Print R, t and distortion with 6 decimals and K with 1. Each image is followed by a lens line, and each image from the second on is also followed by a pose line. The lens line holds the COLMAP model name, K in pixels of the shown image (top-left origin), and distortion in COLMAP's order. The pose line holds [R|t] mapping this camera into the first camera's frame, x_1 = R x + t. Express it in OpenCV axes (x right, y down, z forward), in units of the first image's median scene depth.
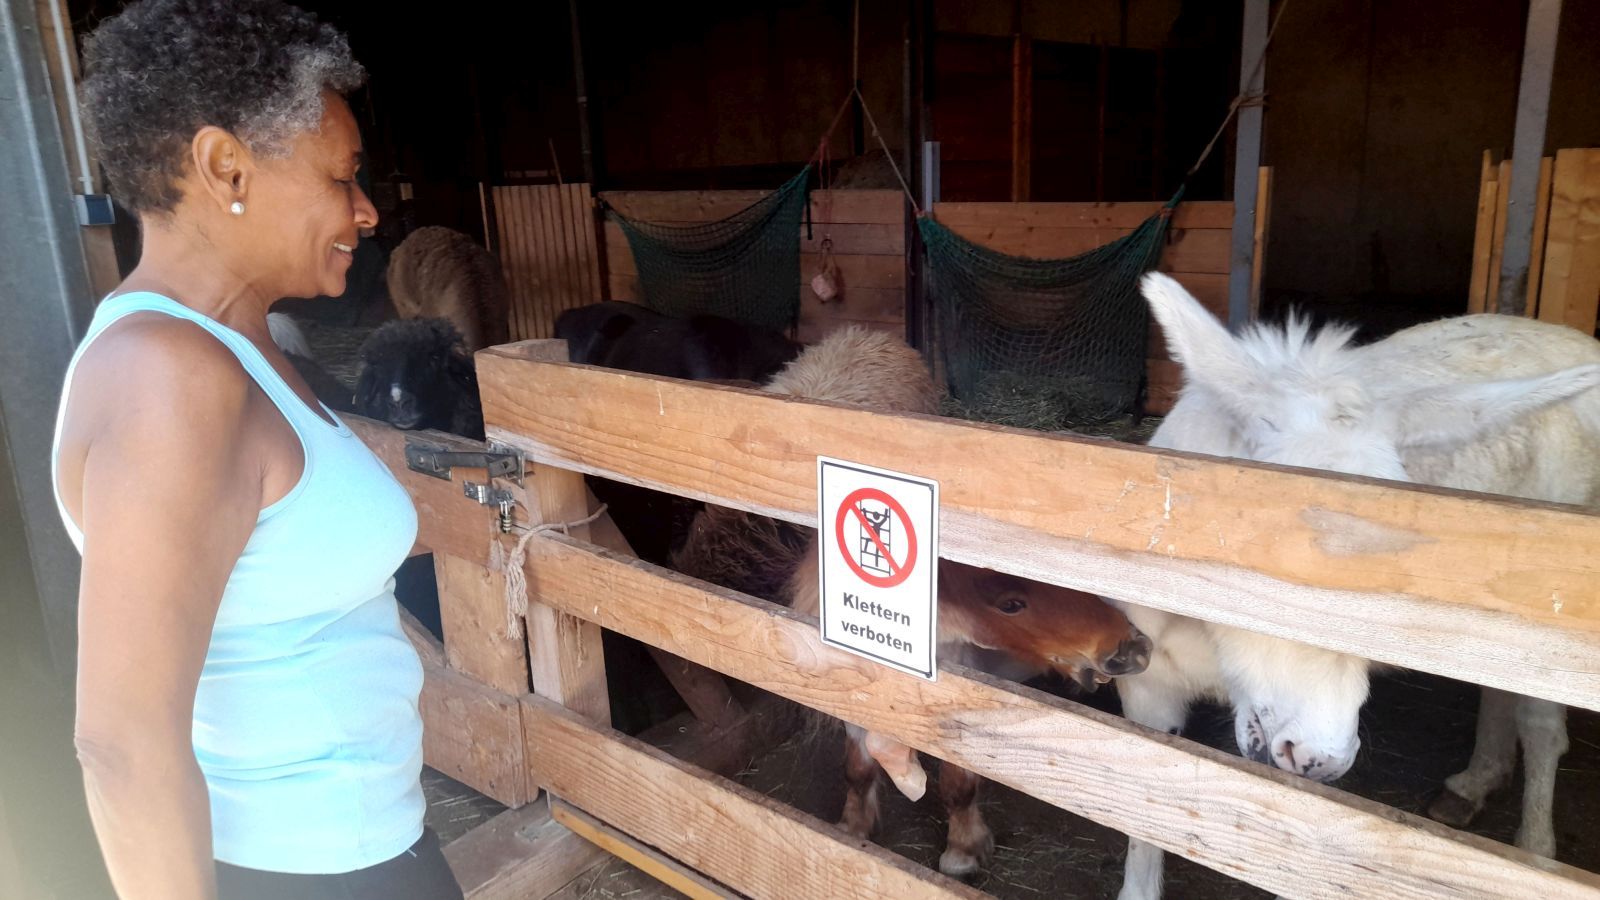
lens RADIAL K [[1150.0, 0, 800.0], [0, 1150.0, 450.0], [0, 0, 1]] dist [0.059678, -0.065456]
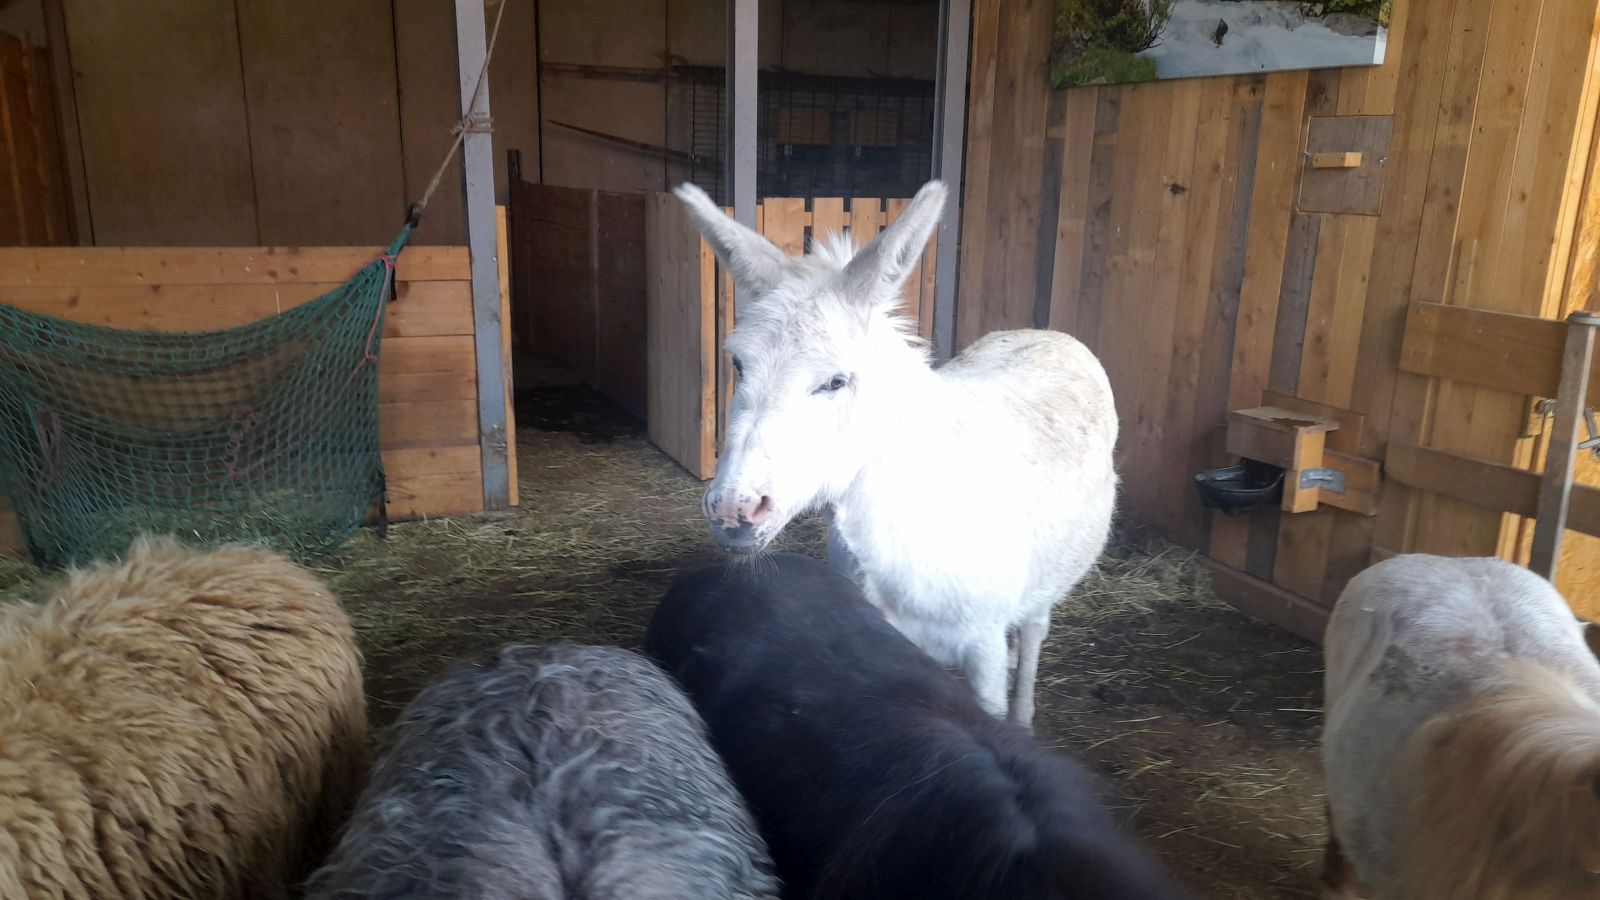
lens RADIAL K [[1150.0, 0, 800.0], [0, 1150.0, 450.0], [0, 0, 1]] dist [0.059678, -0.065456]
pose [[0.443332, -0.168718, 0.880336, -0.246190], [0.190338, 0.977447, 0.091477, -0.096381], [-0.875916, 0.127006, 0.465447, 0.400192]]
